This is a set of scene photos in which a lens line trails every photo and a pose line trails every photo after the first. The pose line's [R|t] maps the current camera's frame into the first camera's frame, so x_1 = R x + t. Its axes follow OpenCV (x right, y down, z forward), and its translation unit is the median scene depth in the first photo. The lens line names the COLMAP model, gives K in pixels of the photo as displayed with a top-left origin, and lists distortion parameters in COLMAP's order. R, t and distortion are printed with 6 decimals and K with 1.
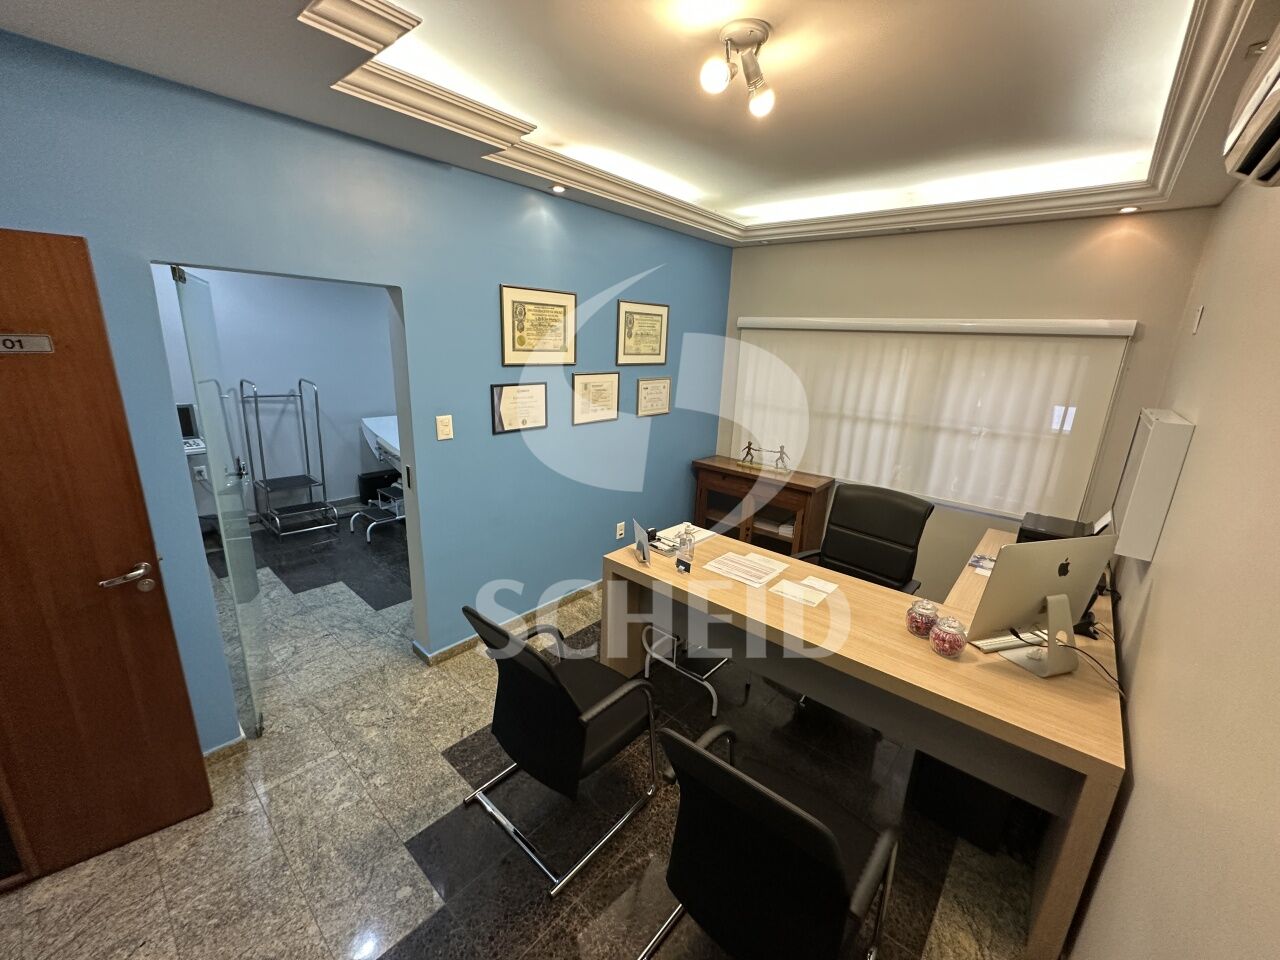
lens RADIAL K [[520.1, 0, 642.5], [0, 520.1, 476.9], [0, 0, 1]] dist [0.002970, 0.000497]
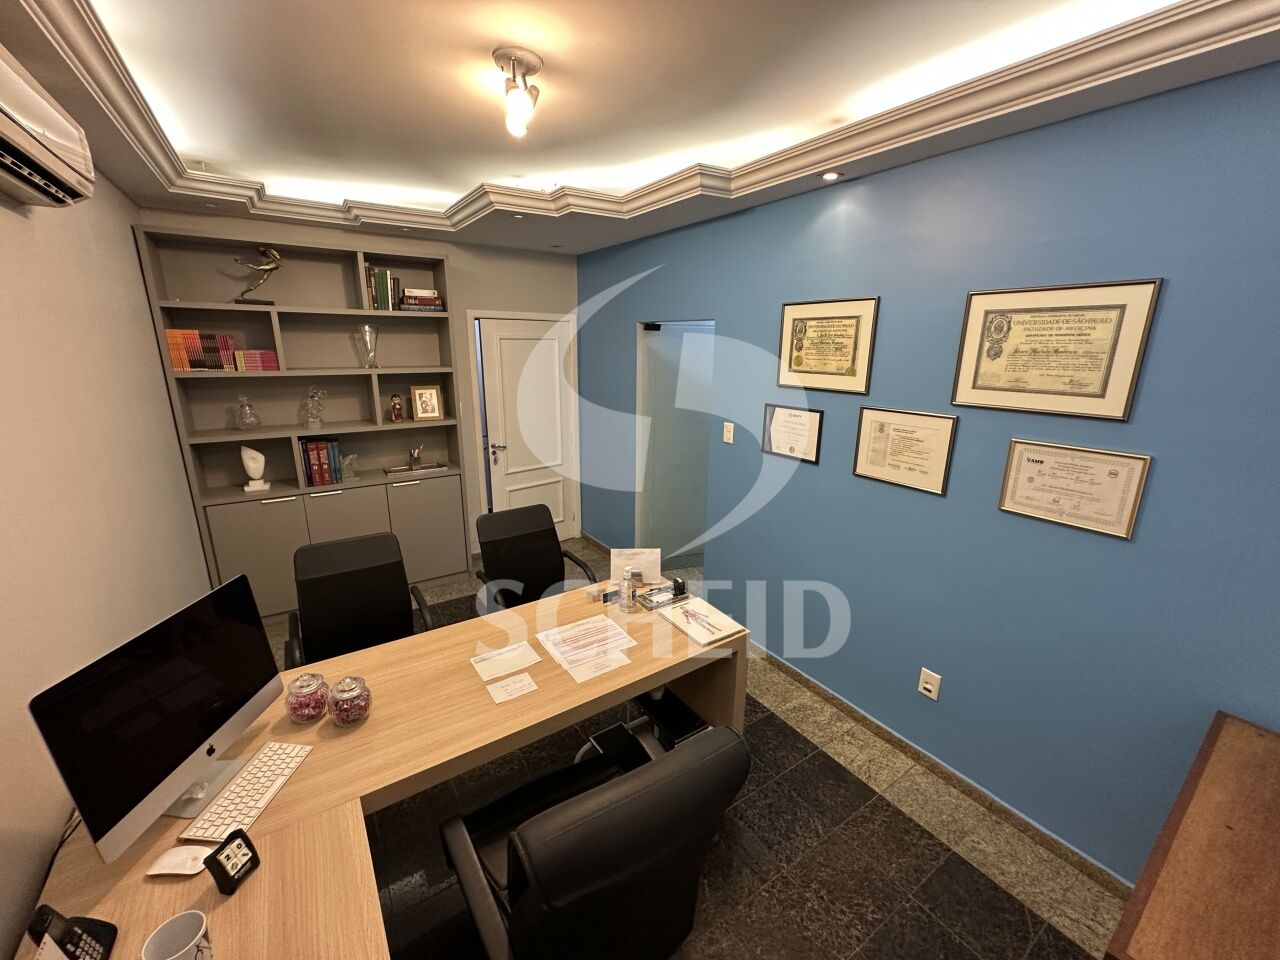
lens RADIAL K [[520.1, 0, 642.6], [0, 520.1, 481.9], [0, 0, 1]] dist [0.002970, 0.000497]
pose [[-0.255089, 0.203384, -0.945285, 0.721233], [-0.277570, 0.921077, 0.273079, -0.232357], [0.926220, 0.332043, -0.178503, 0.950400]]
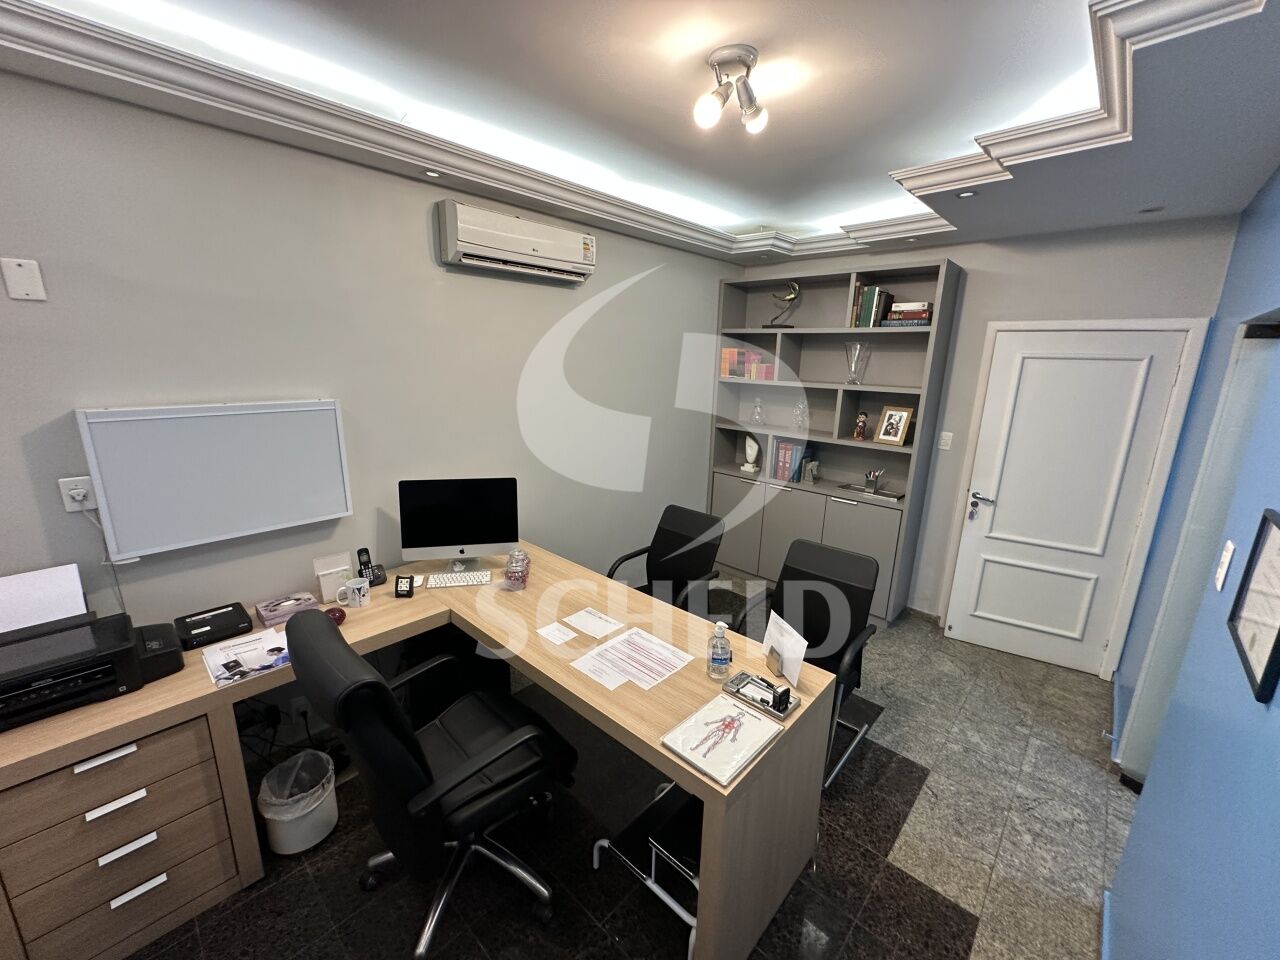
lens RADIAL K [[520.1, 0, 632.9], [0, 520.1, 476.8], [0, 0, 1]] dist [0.002970, 0.000497]
pose [[-0.996223, -0.084070, 0.021719, 0.173103], [-0.063607, 0.876849, 0.476540, -0.332079], [-0.059107, 0.473359, -0.878885, 1.277890]]
